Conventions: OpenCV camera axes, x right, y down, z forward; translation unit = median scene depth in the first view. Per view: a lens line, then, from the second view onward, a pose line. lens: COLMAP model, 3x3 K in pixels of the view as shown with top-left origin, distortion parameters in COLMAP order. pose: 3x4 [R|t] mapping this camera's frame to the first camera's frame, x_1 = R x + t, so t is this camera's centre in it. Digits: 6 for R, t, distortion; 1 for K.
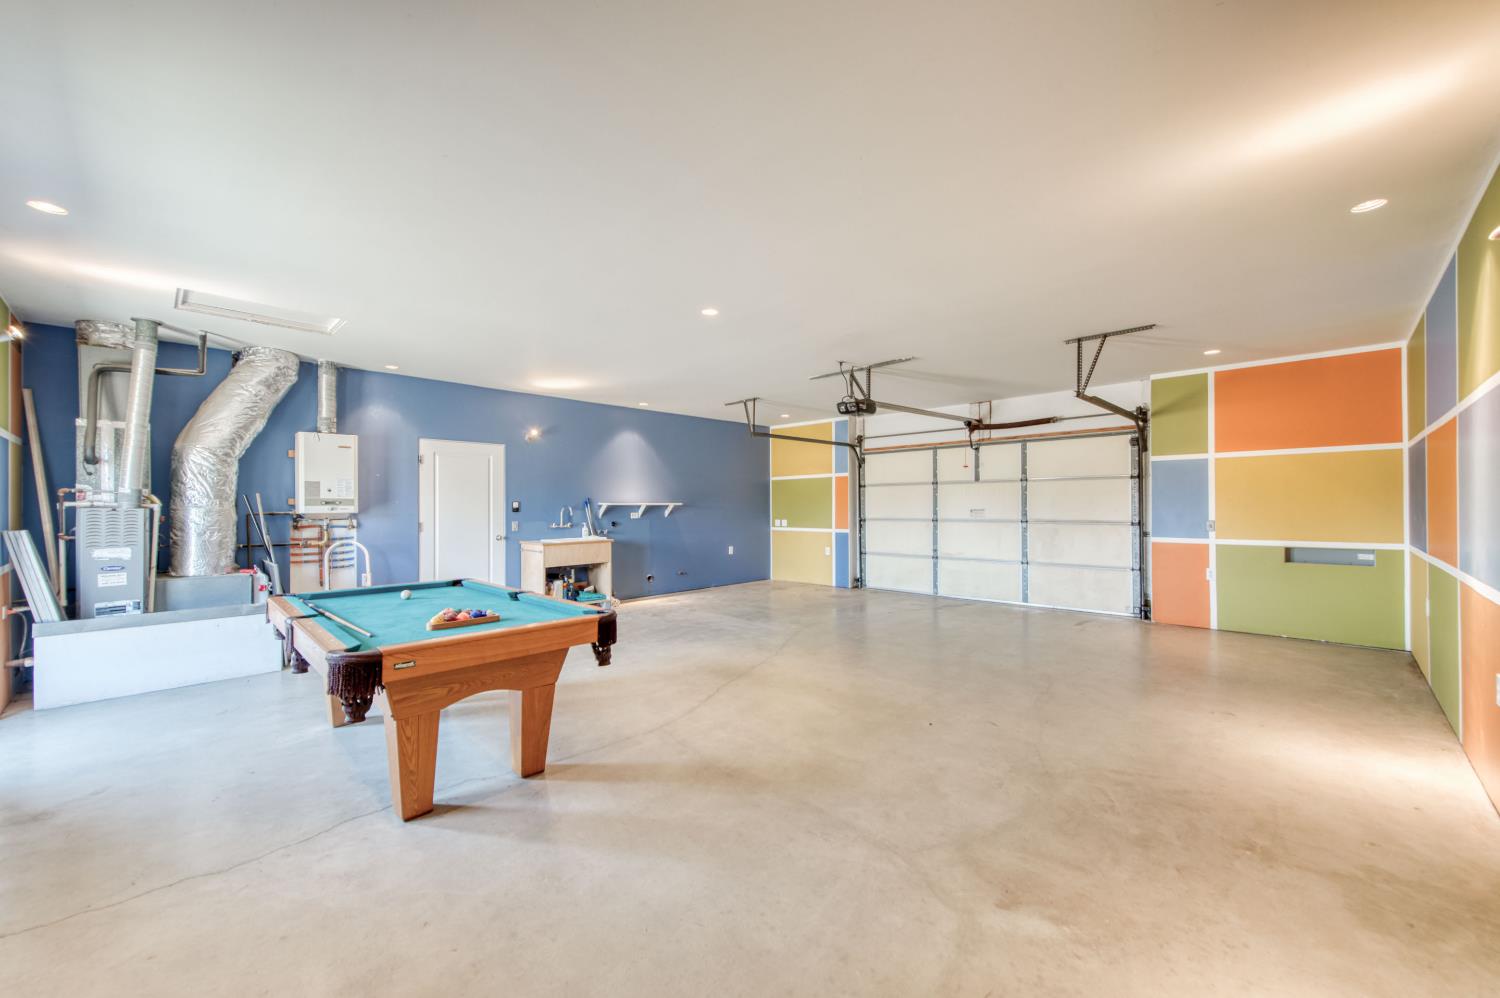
lens RADIAL K [[591.4, 0, 748.1], [0, 591.4, 506.4], [0, 0, 1]] dist [0.013910, -0.003470]
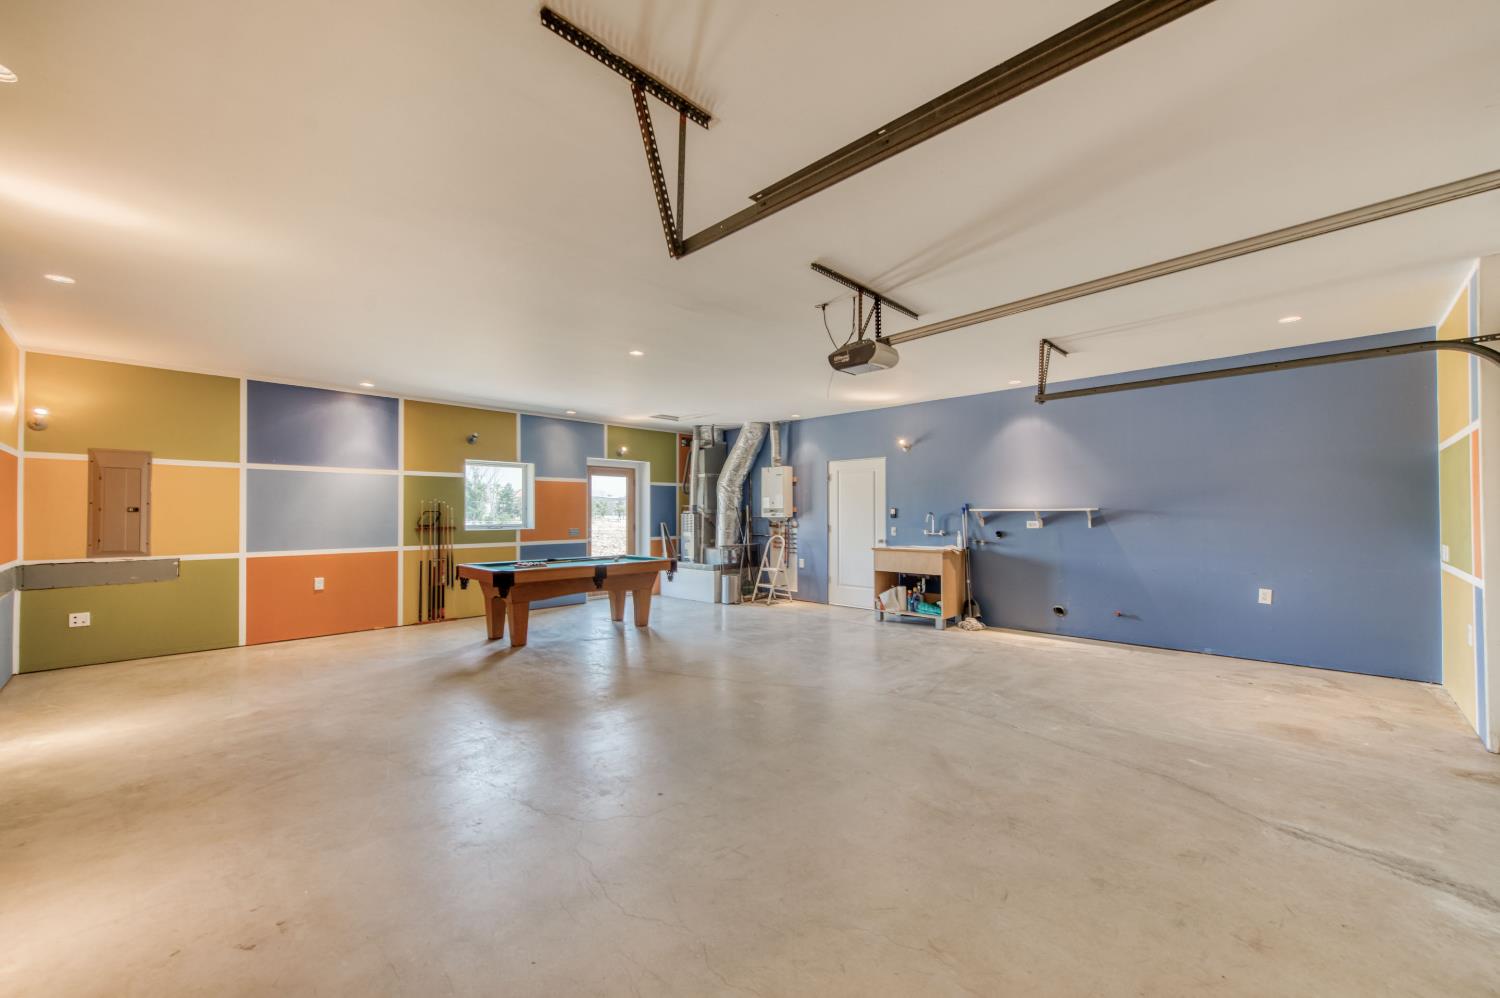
lens RADIAL K [[591.4, 0, 748.2], [0, 591.4, 501.8], [0, 0, 1]] dist [0.013910, -0.003470]
pose [[-0.003711, -0.016876, -0.999851, 0.782120], [0.003061, 0.999853, -0.016888, -0.002947], [0.999988, -0.003123, -0.003658, 0.848485]]
